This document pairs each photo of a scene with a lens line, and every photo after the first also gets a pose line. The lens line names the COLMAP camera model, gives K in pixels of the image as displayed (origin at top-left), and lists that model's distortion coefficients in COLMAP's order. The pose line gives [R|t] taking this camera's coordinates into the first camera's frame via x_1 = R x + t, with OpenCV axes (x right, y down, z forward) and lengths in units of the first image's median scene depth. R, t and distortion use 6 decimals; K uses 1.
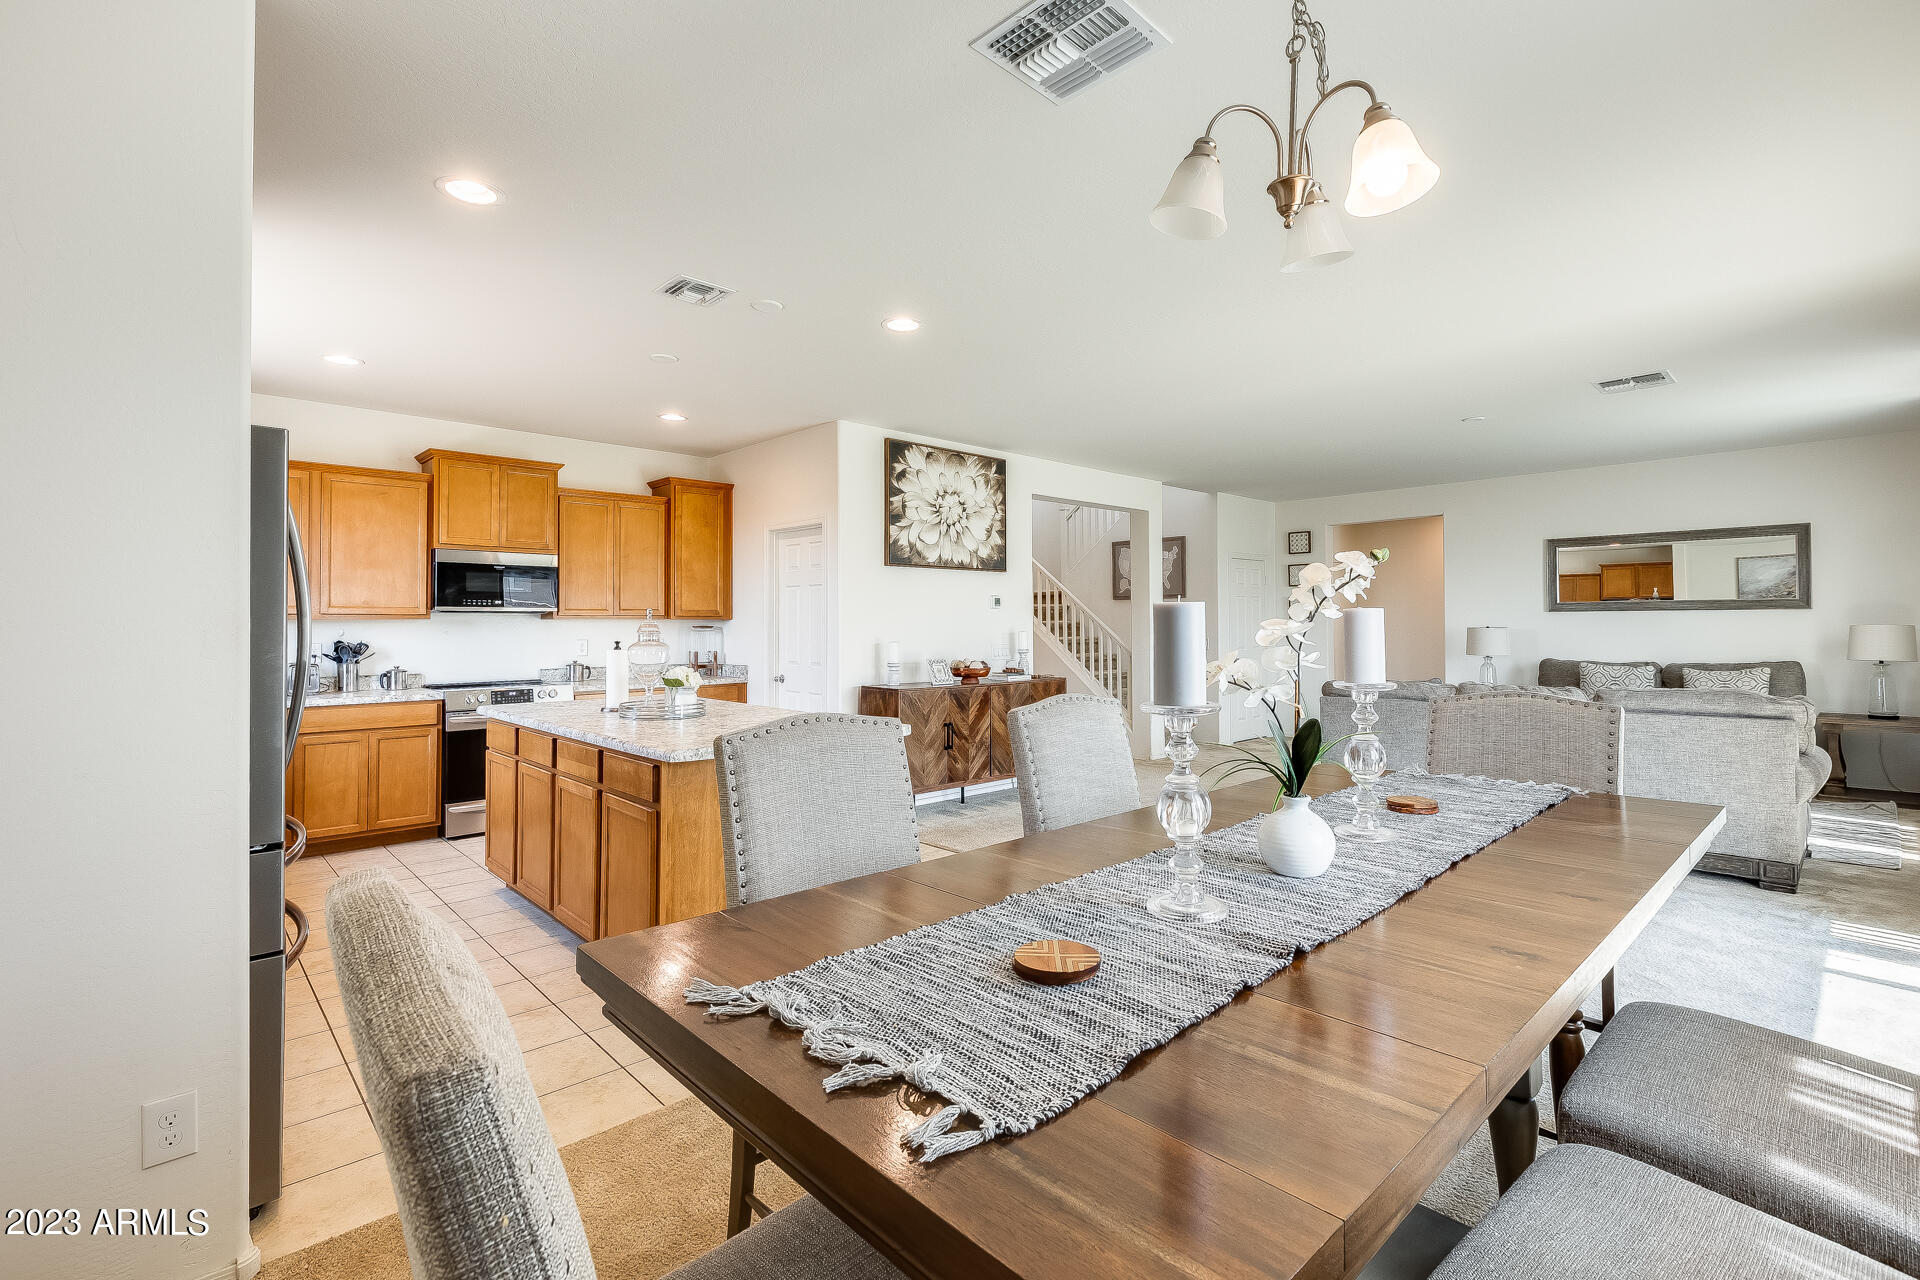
lens RADIAL K [[857.9, 0, 955.0], [0, 857.9, 620.5], [0, 0, 1]] dist [0.008359, -0.002433]
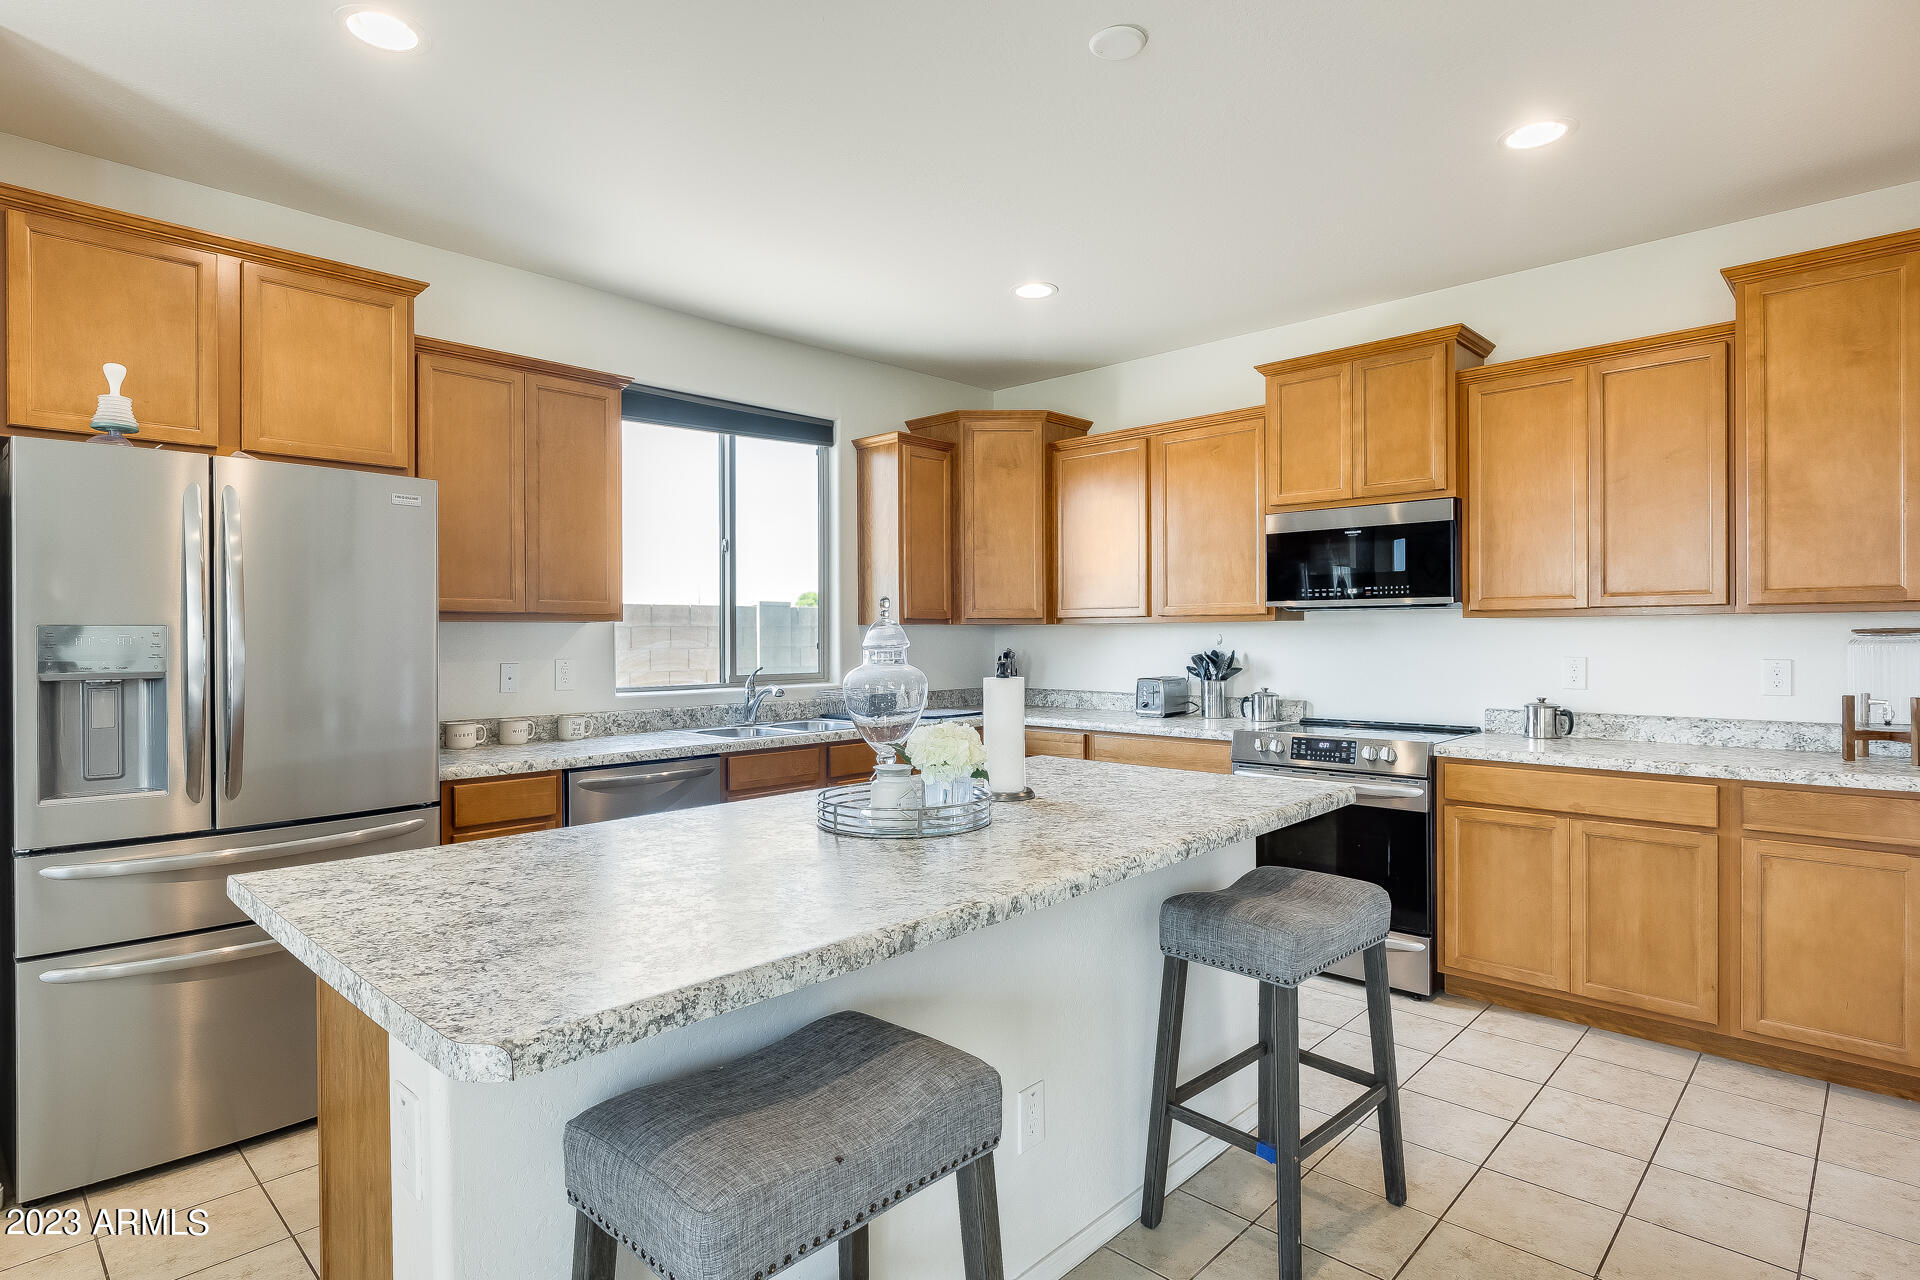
lens RADIAL K [[1012.9, 0, 962.9], [0, 1012.9, 638.2], [0, 0, 1]] dist [0.030219, 0.000344]
pose [[0.070590, 0.006924, -0.997481, 0.153246], [0.009024, 0.999931, 0.007580, 0.003911], [0.997465, -0.009536, 0.070522, 0.653708]]
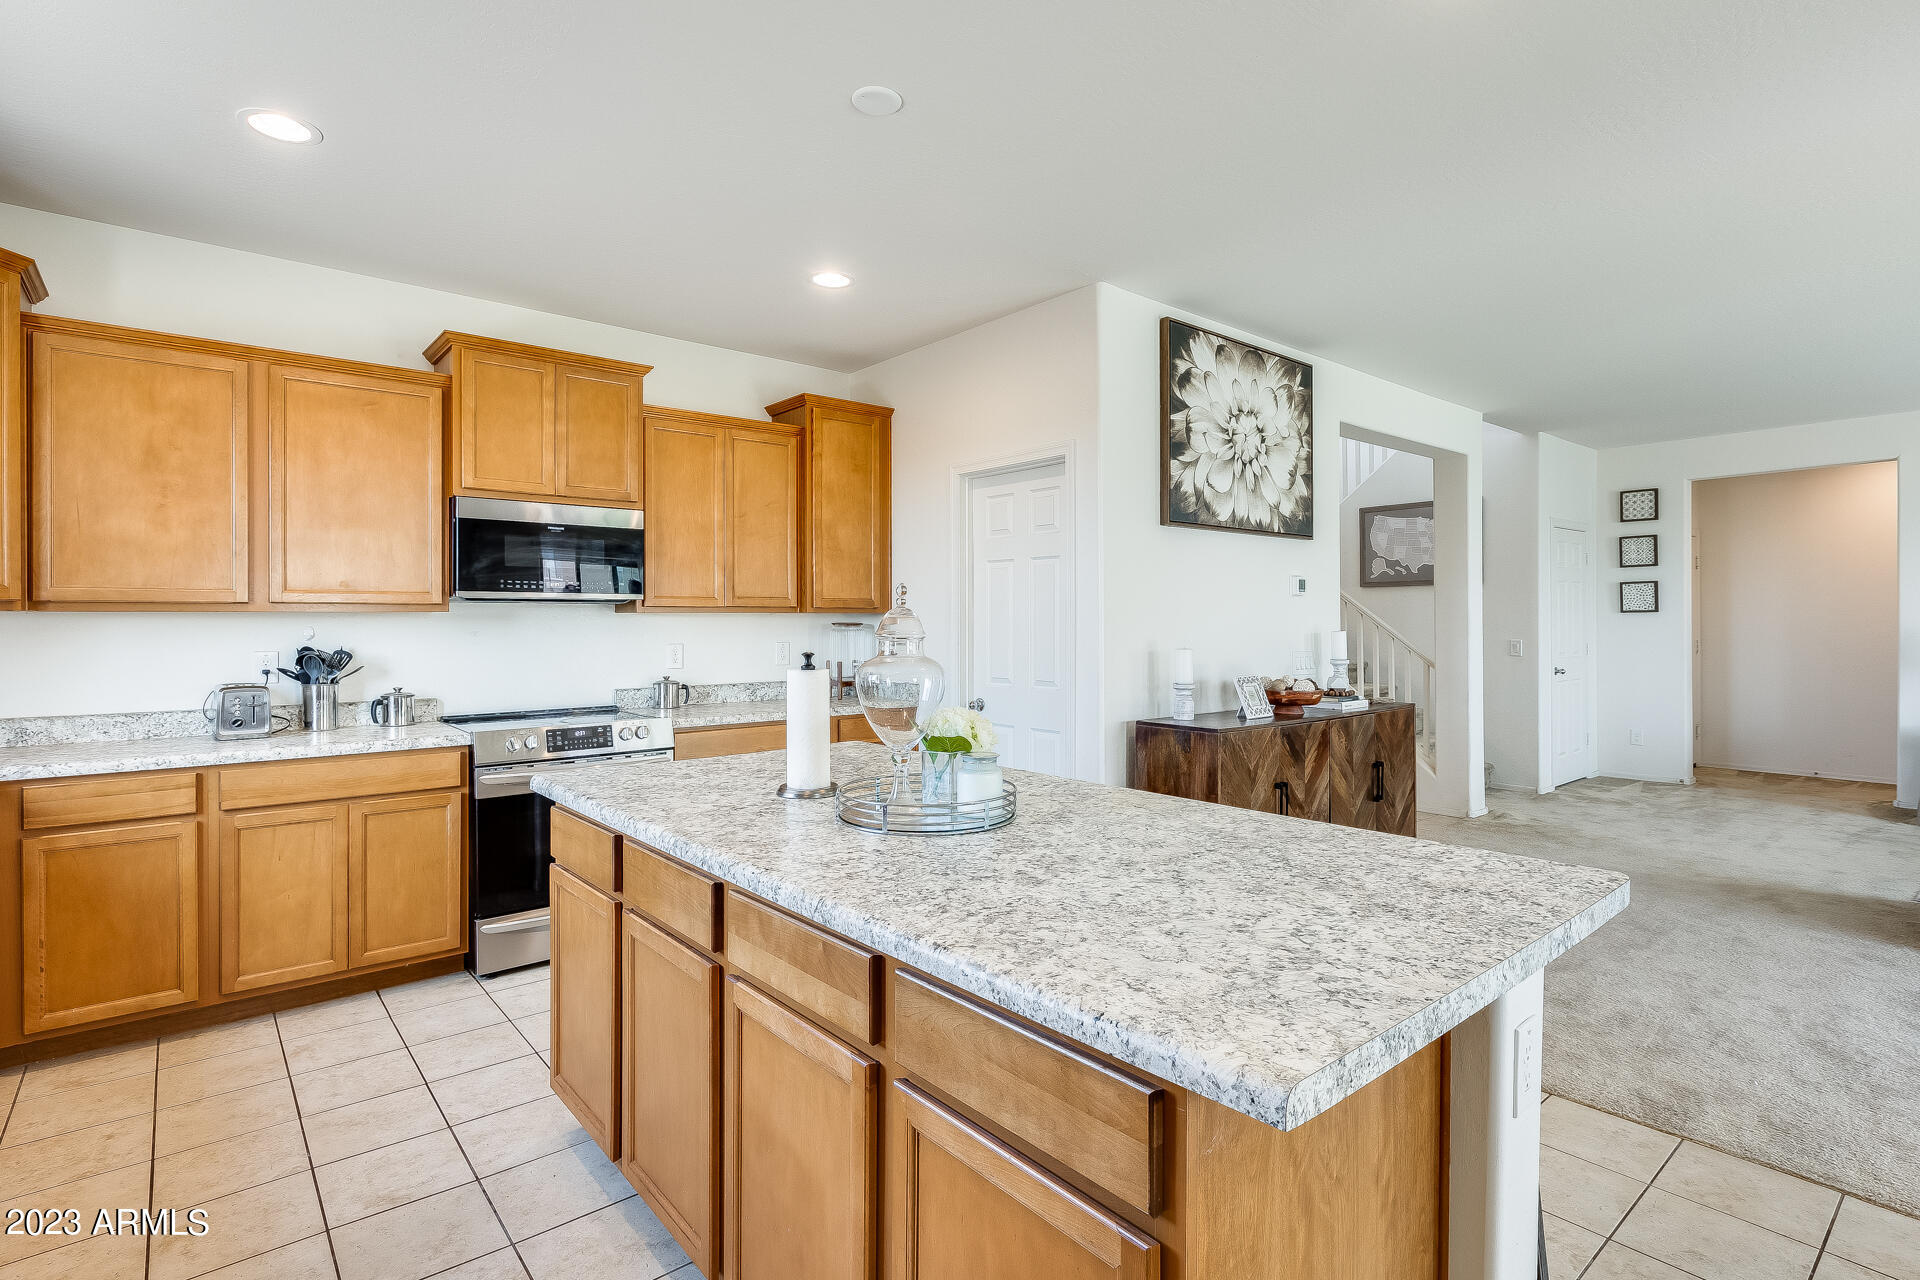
lens RADIAL K [[938.0, 0, 967.5], [0, 938.0, 634.7], [0, 0, 1]] dist [0.000967, 0.000073]
pose [[0.998645, 0.000413, -0.052041, -0.189454], [0.000545, 0.999830, 0.018411, 0.002551], [0.052040, -0.018414, 0.998475, 0.323293]]
